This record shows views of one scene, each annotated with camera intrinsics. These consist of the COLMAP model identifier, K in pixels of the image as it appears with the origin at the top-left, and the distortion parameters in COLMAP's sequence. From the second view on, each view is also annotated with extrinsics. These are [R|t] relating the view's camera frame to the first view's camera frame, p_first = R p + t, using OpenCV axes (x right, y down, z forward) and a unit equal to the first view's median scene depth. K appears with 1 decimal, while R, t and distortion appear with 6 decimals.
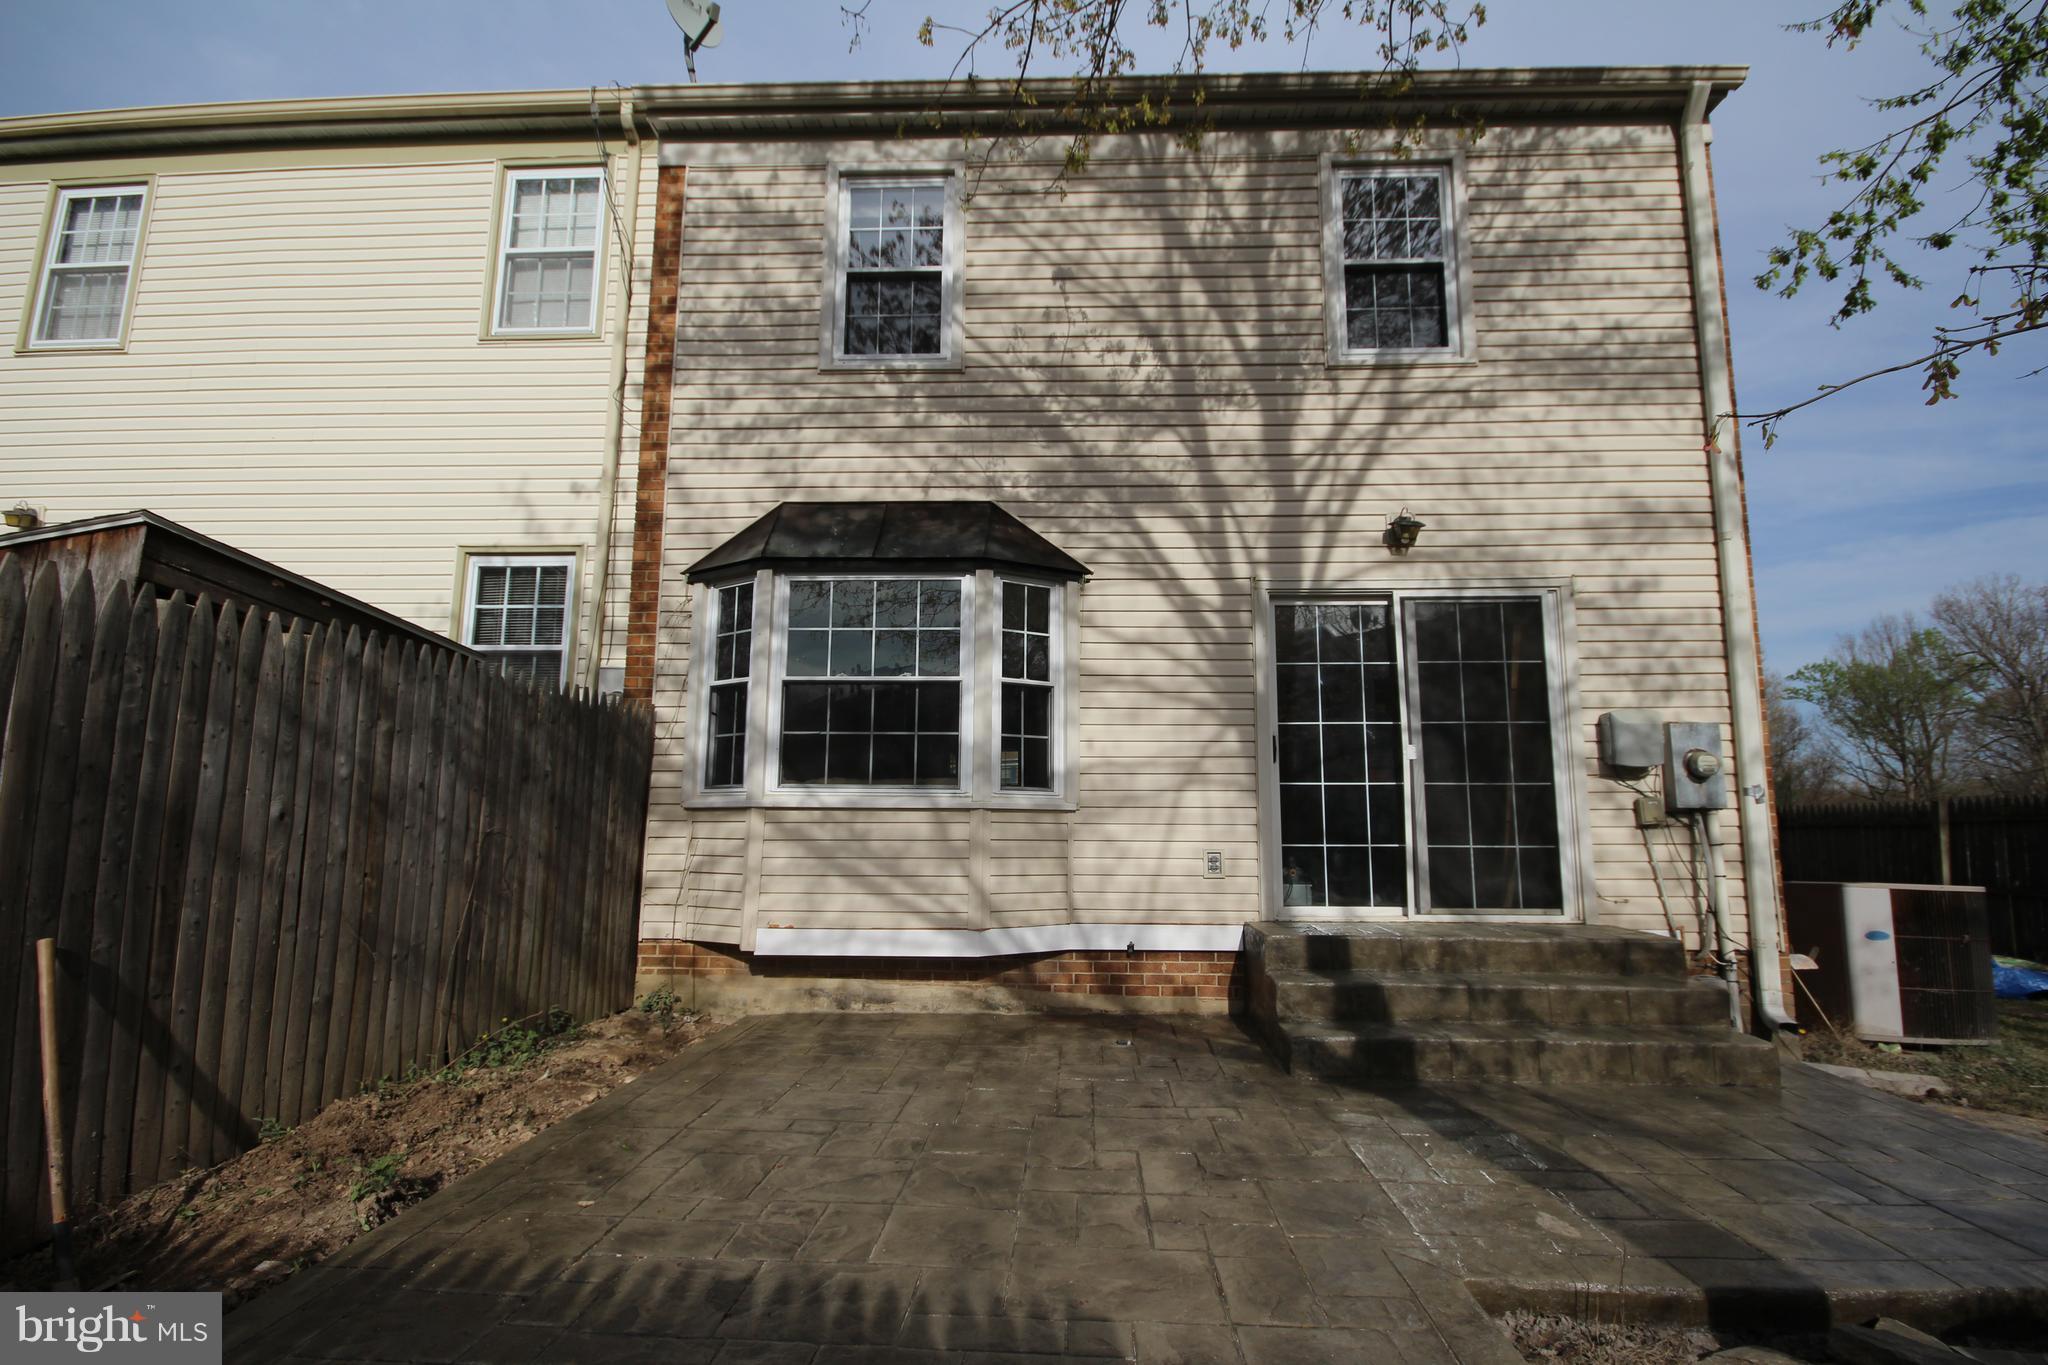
lens RADIAL K [[938.2, 0, 1020.8], [0, 938.2, 691.0], [0, 0, 1]] dist [0.010847, -0.010693]
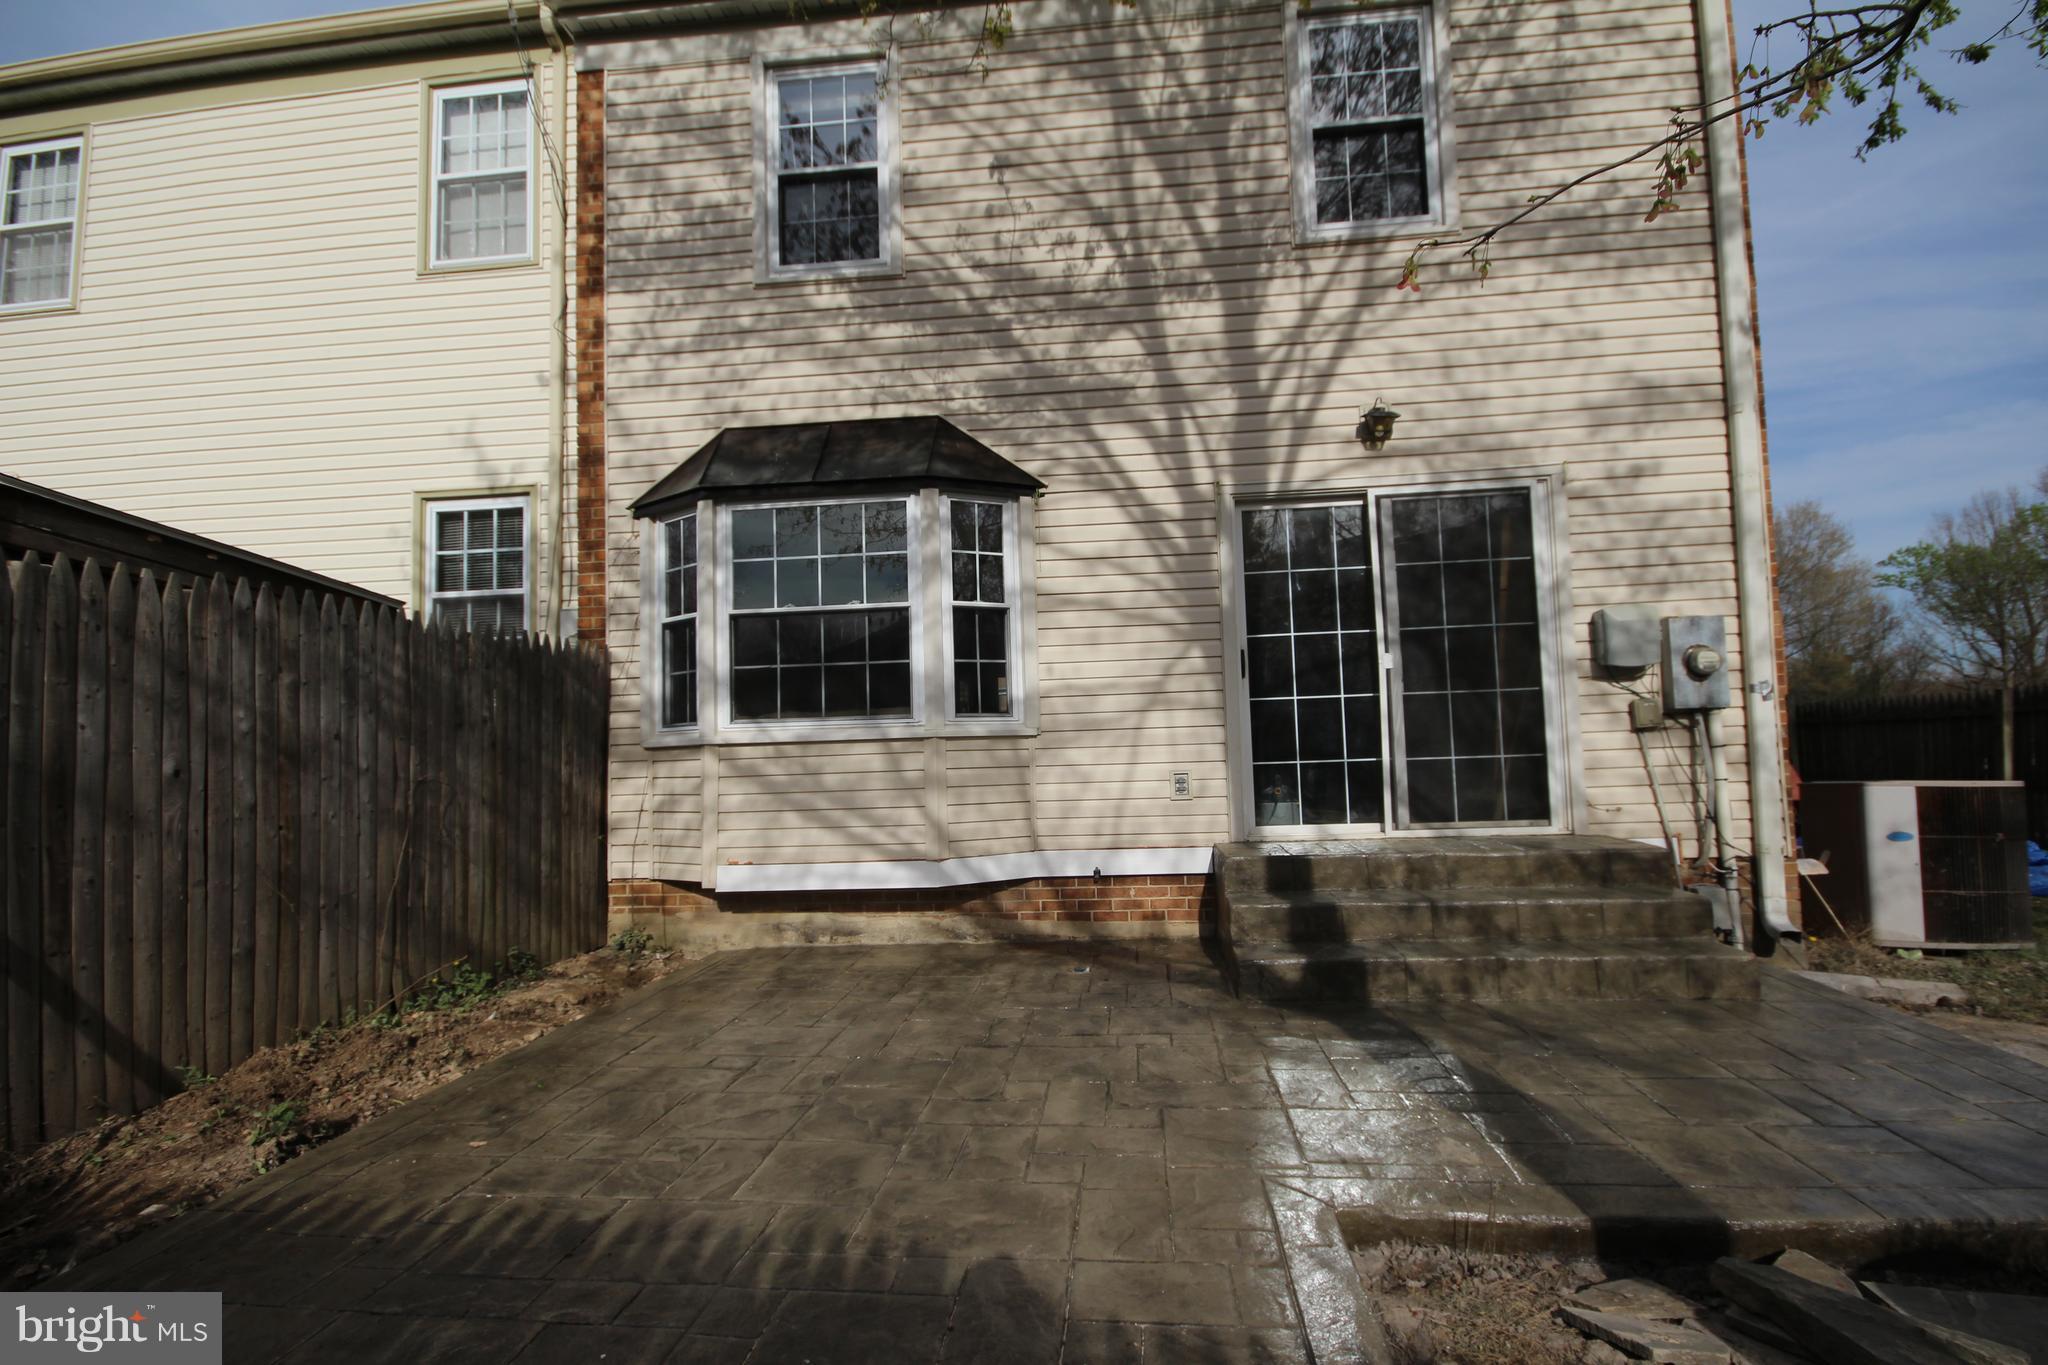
lens RADIAL K [[945.5, 0, 1056.7], [0, 945.5, 689.6], [0, 0, 1]] dist [0.013035, -0.012025]
pose [[0.997813, -0.040276, -0.052411, 0.130713], [0.044250, 0.996047, 0.077020, 0.005498], [0.049102, -0.079170, 0.995651, 0.033452]]
